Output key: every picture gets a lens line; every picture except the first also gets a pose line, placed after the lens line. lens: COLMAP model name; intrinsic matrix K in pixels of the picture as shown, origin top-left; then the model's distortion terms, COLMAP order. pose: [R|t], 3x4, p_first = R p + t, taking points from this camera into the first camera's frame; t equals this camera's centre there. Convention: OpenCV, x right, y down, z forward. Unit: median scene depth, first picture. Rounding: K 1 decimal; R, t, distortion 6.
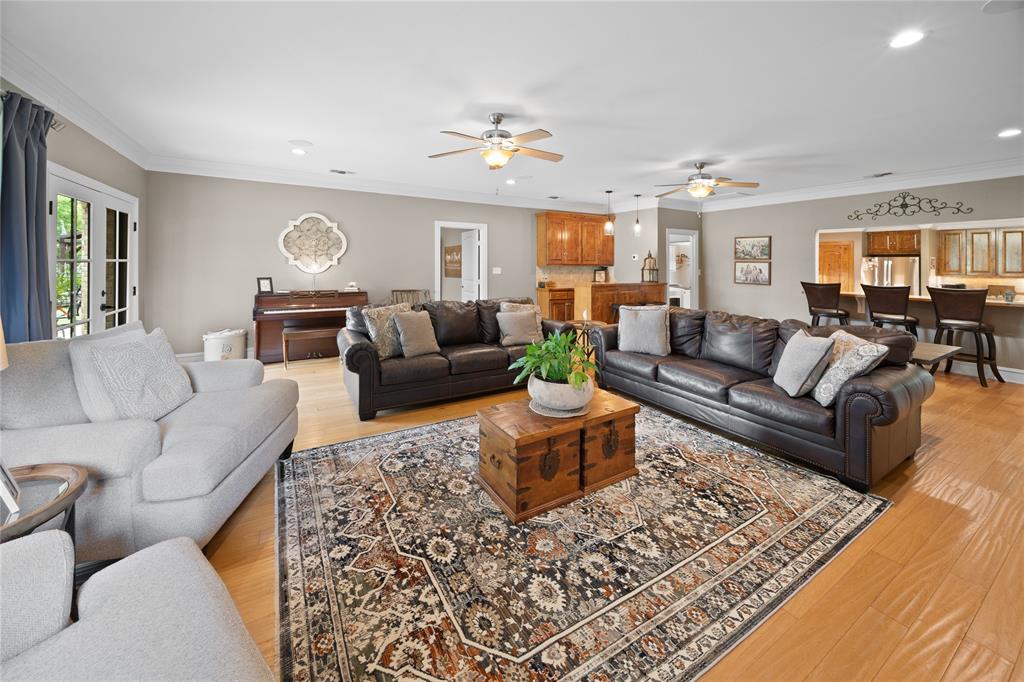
lens RADIAL K [[385.7, 0, 509.4], [0, 385.7, 263.4], [0, 0, 1]] dist [-0.002501, -0.000401]
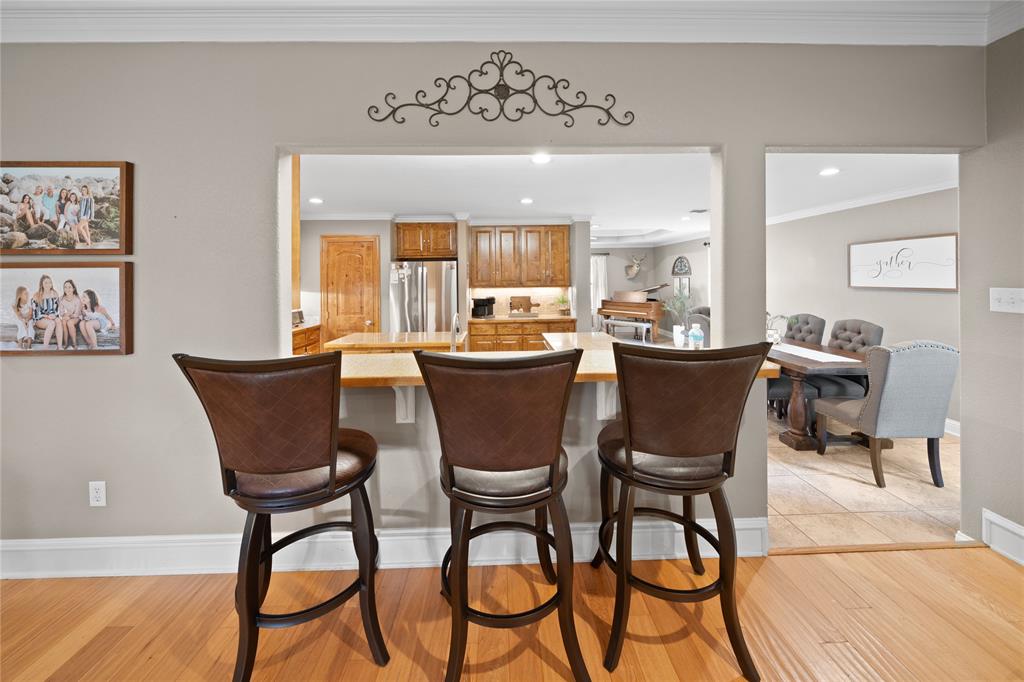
lens RADIAL K [[381.3, 0, 509.2], [0, 381.3, 273.2], [0, 0, 1]] dist [-0.002926, -0.000430]
pose [[0.486477, -0.006942, 0.873666, 0.554019], [0.016747, 0.999859, -0.001380, 0.007262], [-0.873533, 0.015302, 0.486525, 0.626837]]
